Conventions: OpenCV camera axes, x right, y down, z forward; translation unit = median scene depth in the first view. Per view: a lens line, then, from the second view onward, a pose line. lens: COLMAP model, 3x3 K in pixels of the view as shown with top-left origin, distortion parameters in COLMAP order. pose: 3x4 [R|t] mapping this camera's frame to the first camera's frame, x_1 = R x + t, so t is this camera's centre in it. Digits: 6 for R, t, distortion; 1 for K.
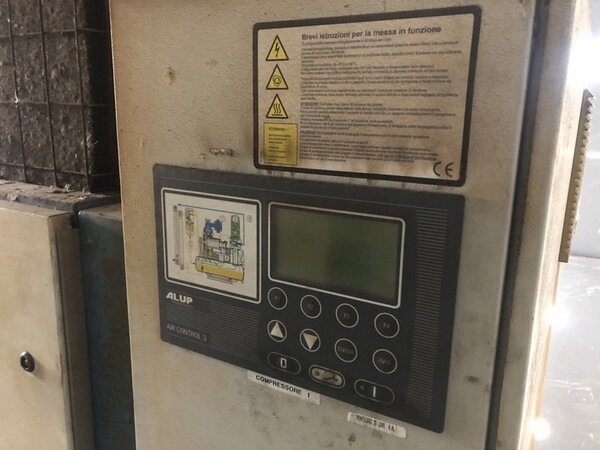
lens RADIAL K [[490.5, 0, 300.3], [0, 490.5, 221.4], [0, 0, 1]] dist [0.028284, -0.025635]
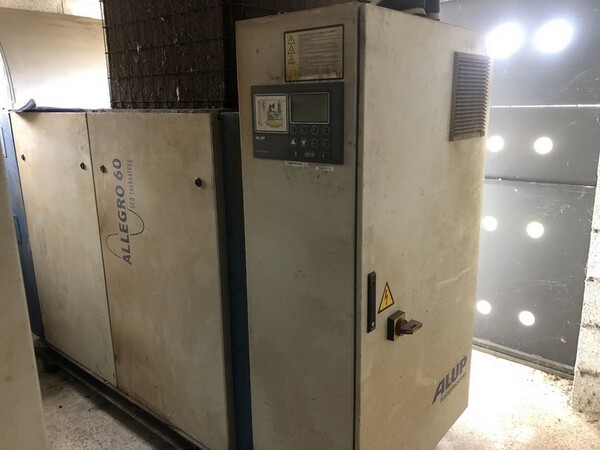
lens RADIAL K [[490.5, 0, 301.1], [0, 490.5, 228.0], [0, 0, 1]] dist [0.028284, -0.025635]
pose [[0.984366, 0.008905, -0.175907, 0.494794], [-0.004764, 0.999702, 0.023945, 0.650954], [0.176068, -0.022732, 0.984115, -1.770022]]
